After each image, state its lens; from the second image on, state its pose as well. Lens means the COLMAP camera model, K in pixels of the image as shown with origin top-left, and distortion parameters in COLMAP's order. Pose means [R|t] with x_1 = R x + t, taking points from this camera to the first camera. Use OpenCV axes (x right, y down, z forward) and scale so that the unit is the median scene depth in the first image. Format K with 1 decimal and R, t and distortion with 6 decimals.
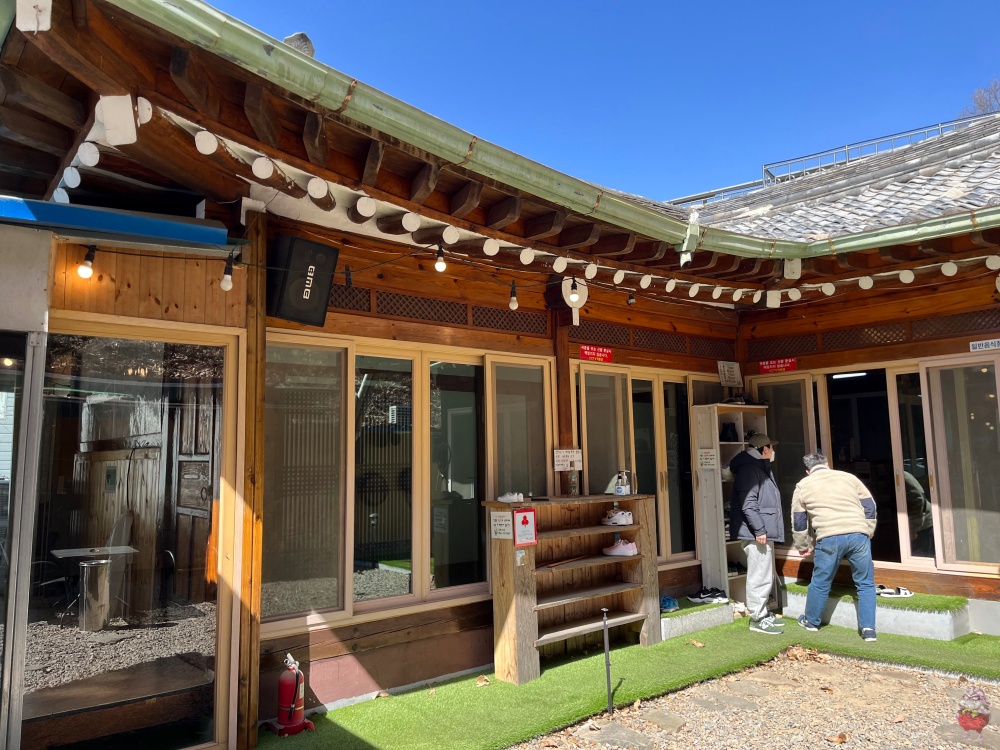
lens RADIAL K [[755.9, 0, 500.0], [0, 755.9, 375.0], [0, 0, 1]] dist [0.074867, -0.104648]
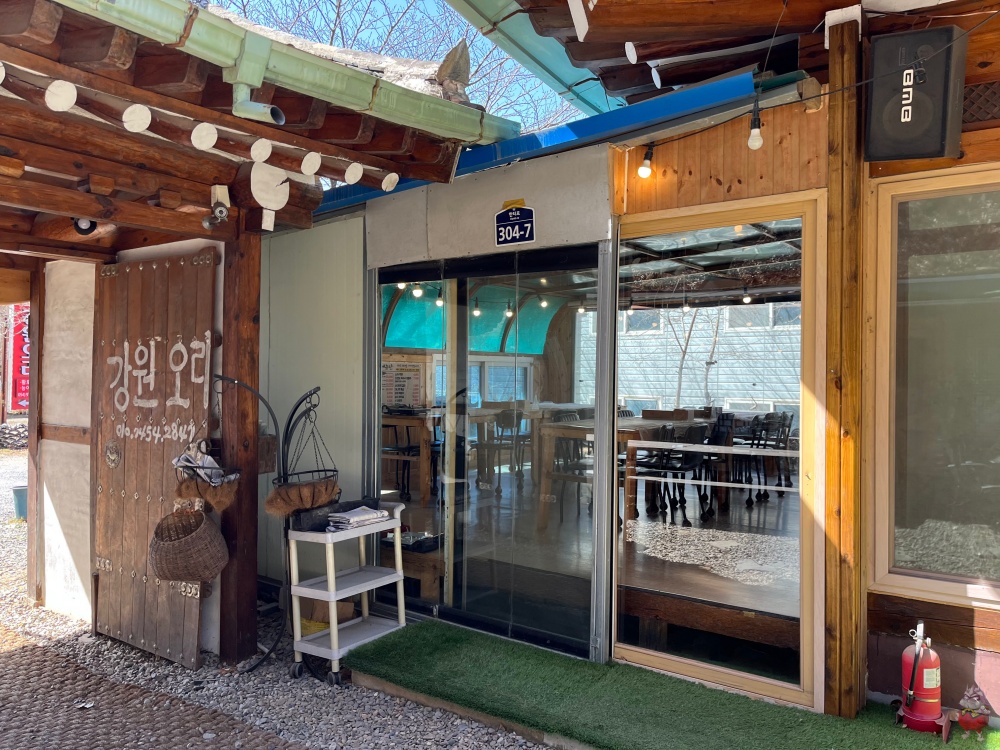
lens RADIAL K [[747.6, 0, 501.8], [0, 747.6, 380.5], [0, 0, 1]] dist [0.069652, -0.077954]
pose [[0.227572, 0.027203, -0.973381, 0.358347], [0.099295, 0.993751, 0.050987, 0.063912], [0.968685, -0.108255, 0.223449, 0.523117]]
